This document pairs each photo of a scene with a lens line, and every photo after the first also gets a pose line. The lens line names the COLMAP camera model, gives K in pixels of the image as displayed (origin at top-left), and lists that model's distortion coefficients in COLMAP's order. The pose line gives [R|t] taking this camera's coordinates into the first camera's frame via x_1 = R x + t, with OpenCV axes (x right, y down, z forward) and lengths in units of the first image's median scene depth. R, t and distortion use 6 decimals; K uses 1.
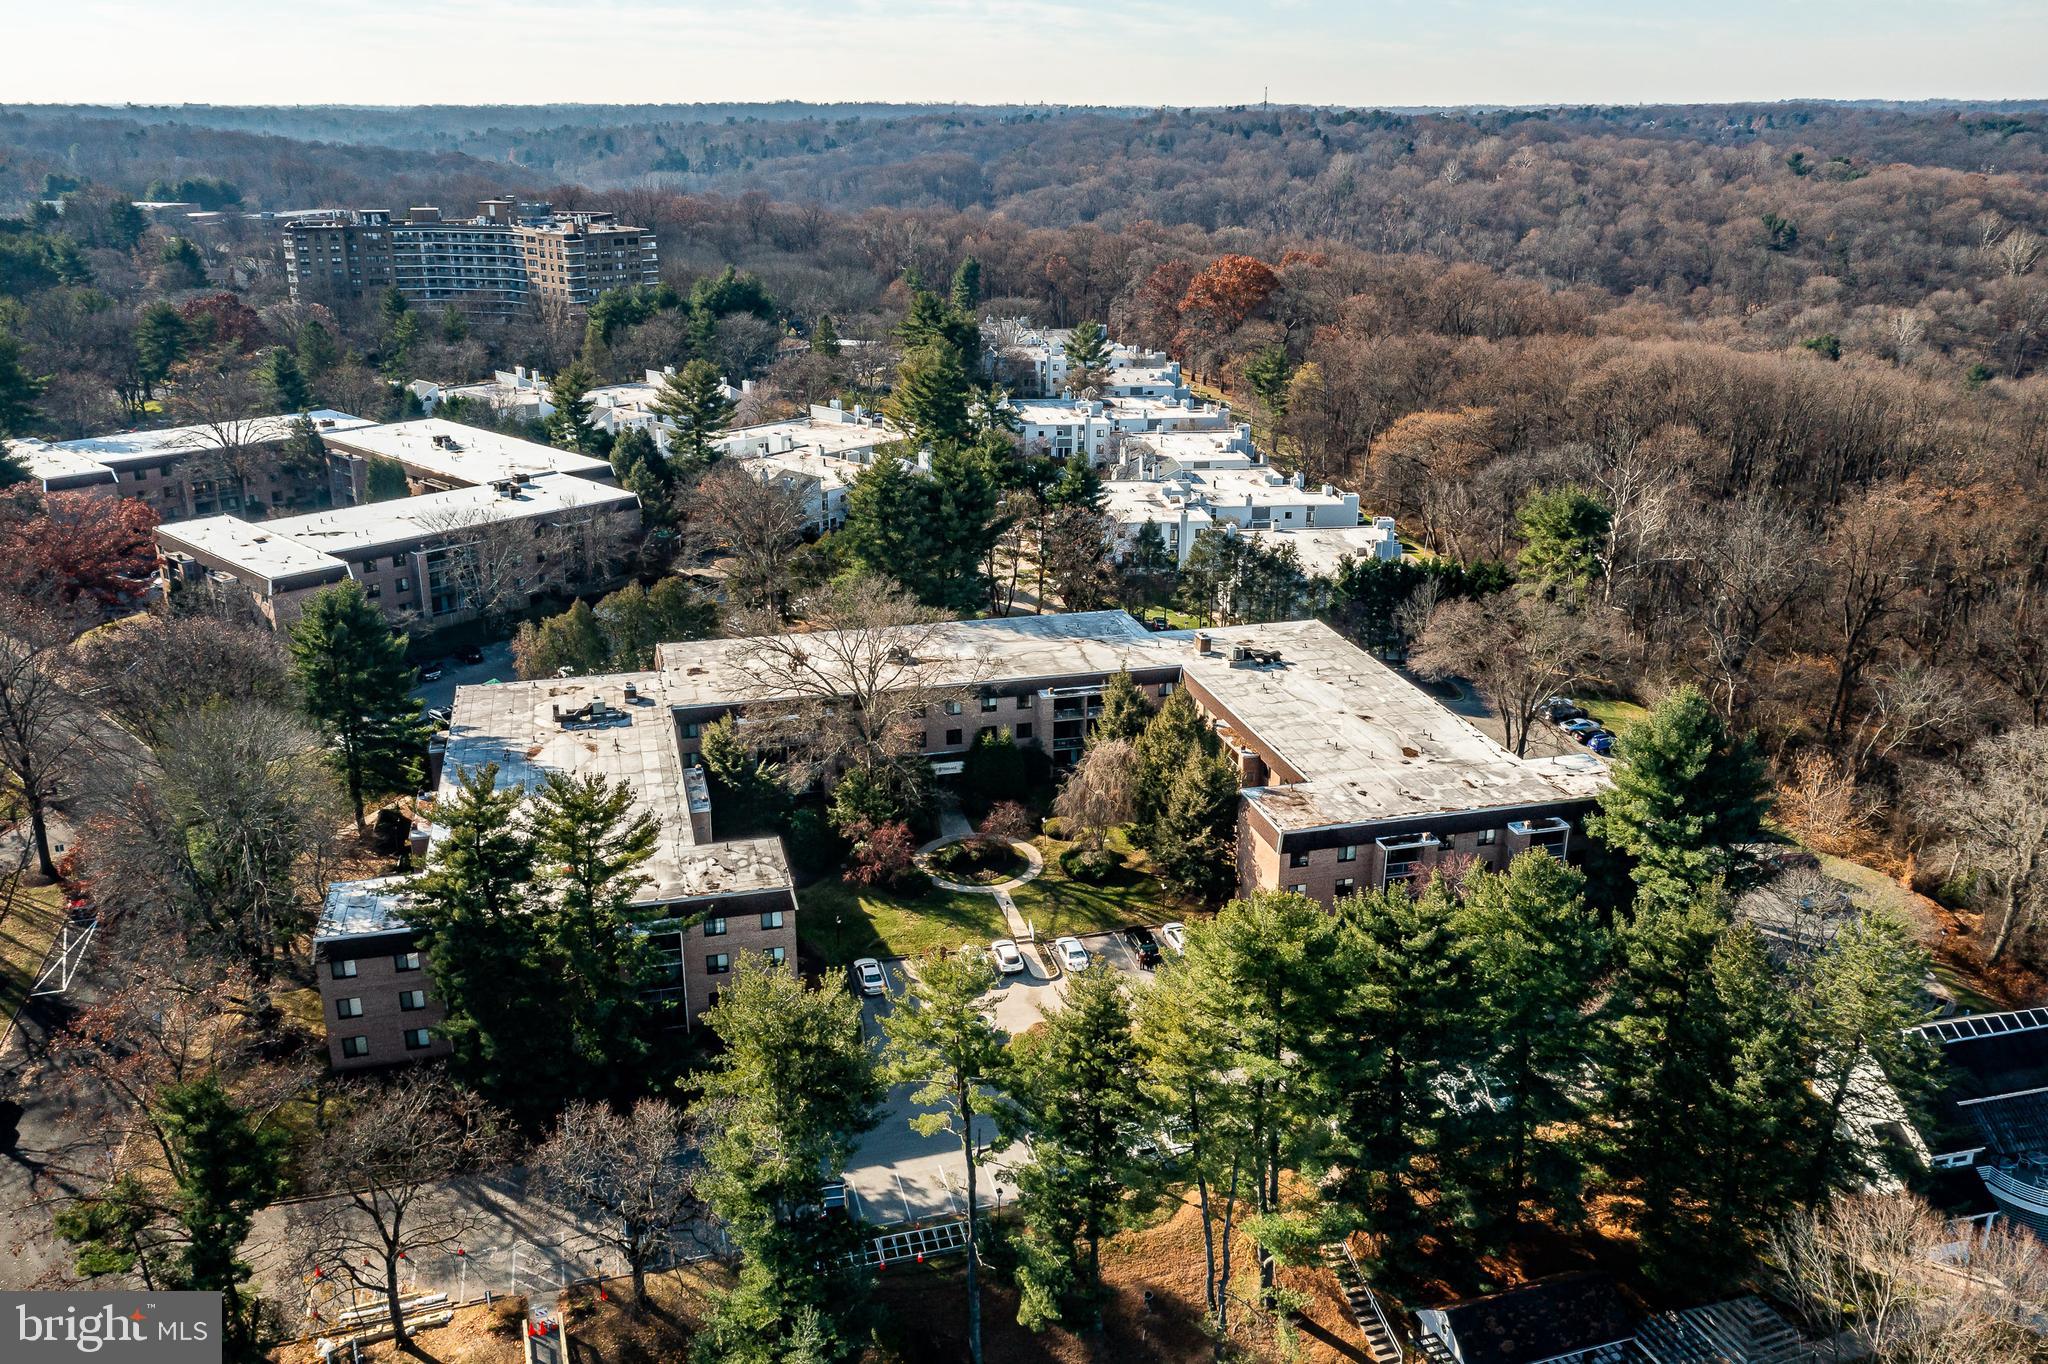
lens RADIAL K [[1645.9, 0, 1024.0], [0, 1645.9, 682.0], [0, 0, 1]] dist [-0.015962, 0.060716]
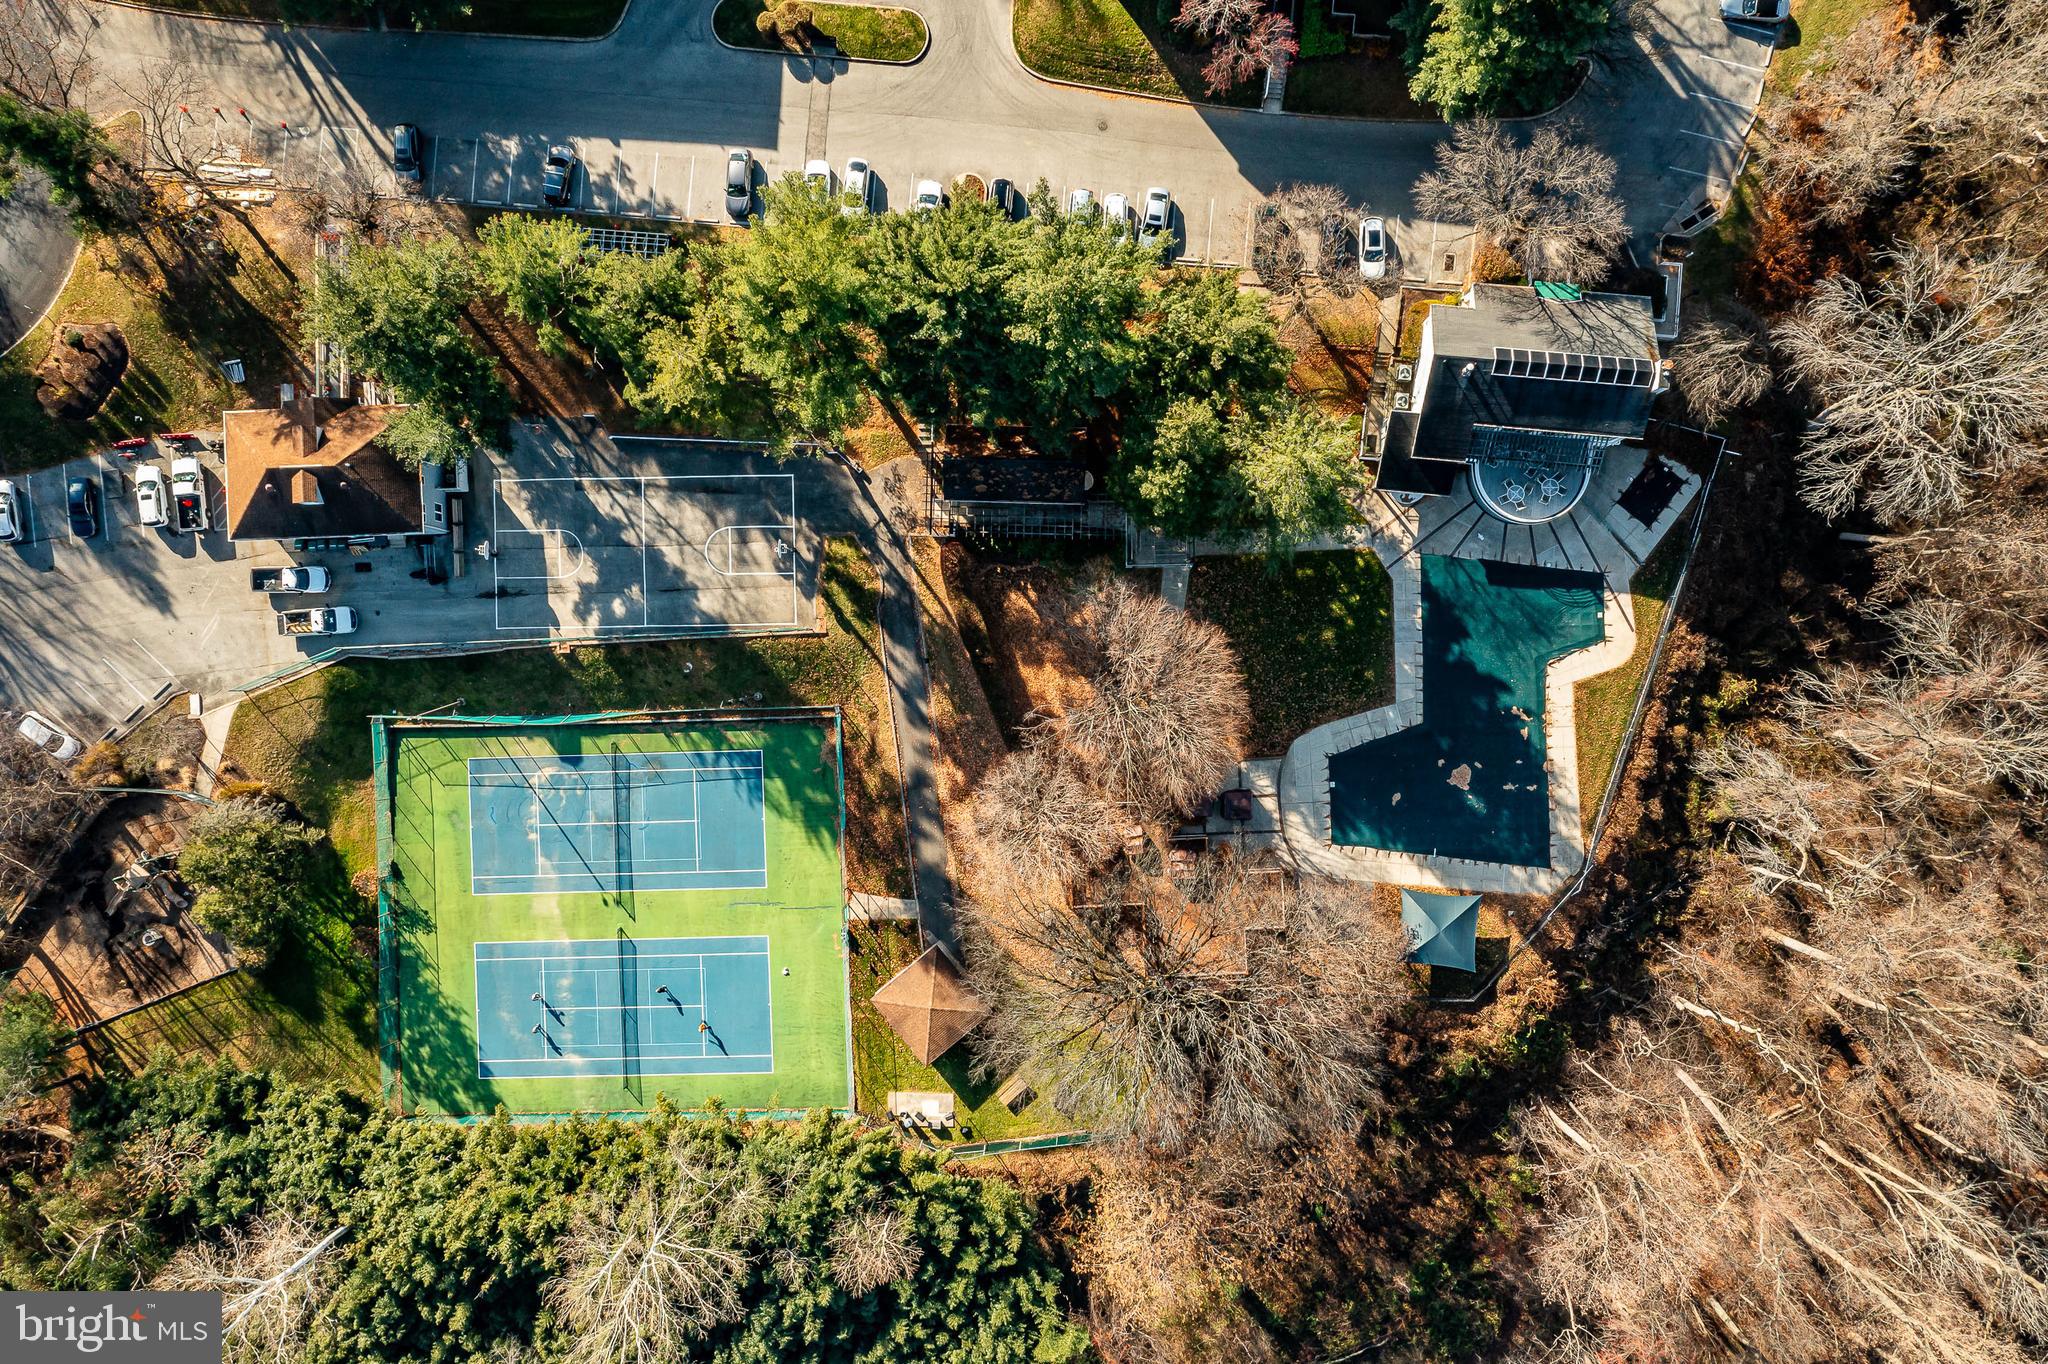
lens RADIAL K [[1633.8, 0, 1024.0], [0, 1633.8, 682.0], [0, 0, 1]] dist [-0.008005, 0.057057]
pose [[0.936320, 0.349445, -0.034544, 0.246221], [-0.079028, 0.305553, 0.948890, -0.484776], [0.342139, -0.885735, 0.313712, 0.252435]]
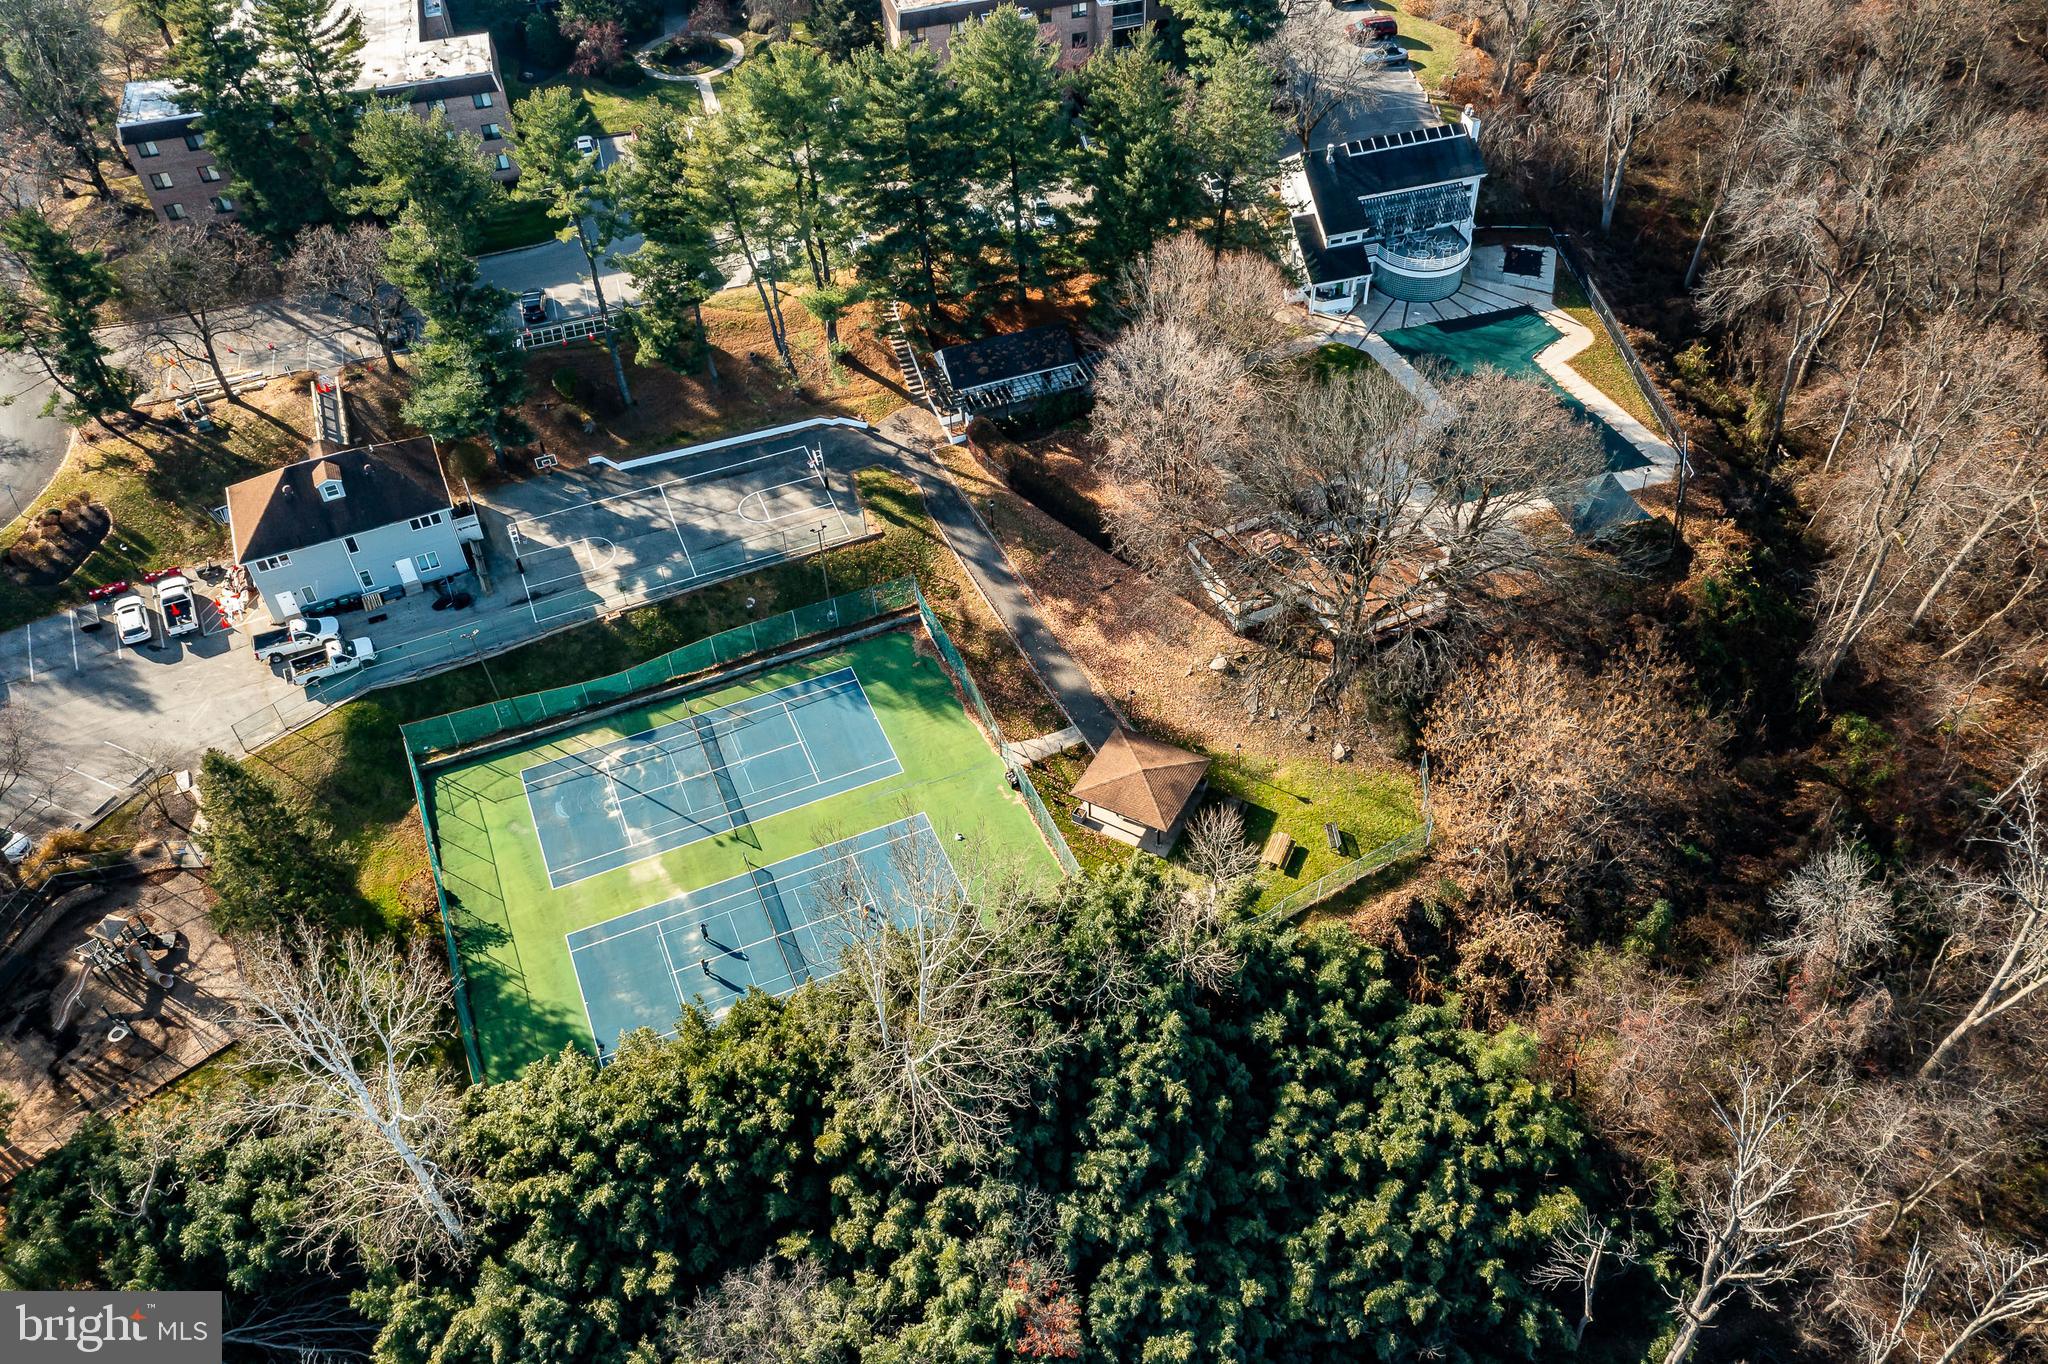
lens RADIAL K [[1633.8, 0, 1024.0], [0, 1633.8, 682.0], [0, 0, 1]] dist [-0.008005, 0.057057]
pose [[0.999138, -0.038738, -0.014899, 0.194303], [0.041379, 0.901927, 0.429903, 0.017269], [-0.003216, -0.430149, 0.902752, -0.244675]]
